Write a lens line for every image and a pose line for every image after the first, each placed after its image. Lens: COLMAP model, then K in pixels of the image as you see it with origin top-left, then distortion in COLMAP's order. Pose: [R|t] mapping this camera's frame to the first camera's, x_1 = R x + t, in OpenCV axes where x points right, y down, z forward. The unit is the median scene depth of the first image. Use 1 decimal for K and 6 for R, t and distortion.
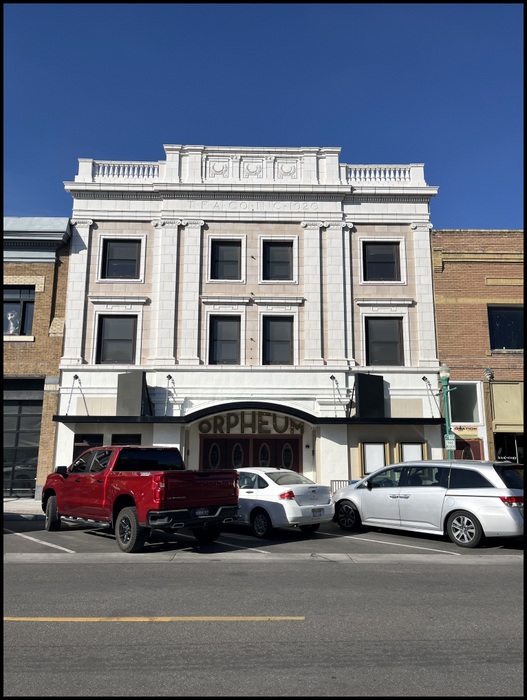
lens RADIAL K [[446.2, 0, 263.8], [0, 446.2, 364.5], [0, 0, 1]] dist [0.040196, 0.000258]
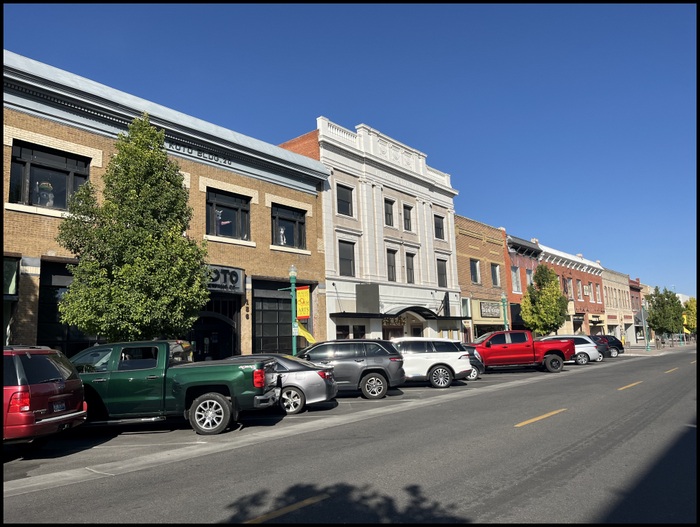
lens RADIAL K [[446.2, 0, 350.0], [0, 446.2, 263.5], [0, 0, 1]] dist [0.040196, 0.000258]
pose [[0.702891, 0.095887, 0.704805, -1.278691], [-0.111853, 0.993444, -0.023607, -0.008376], [-0.702448, -0.062241, 0.709009, -0.008145]]
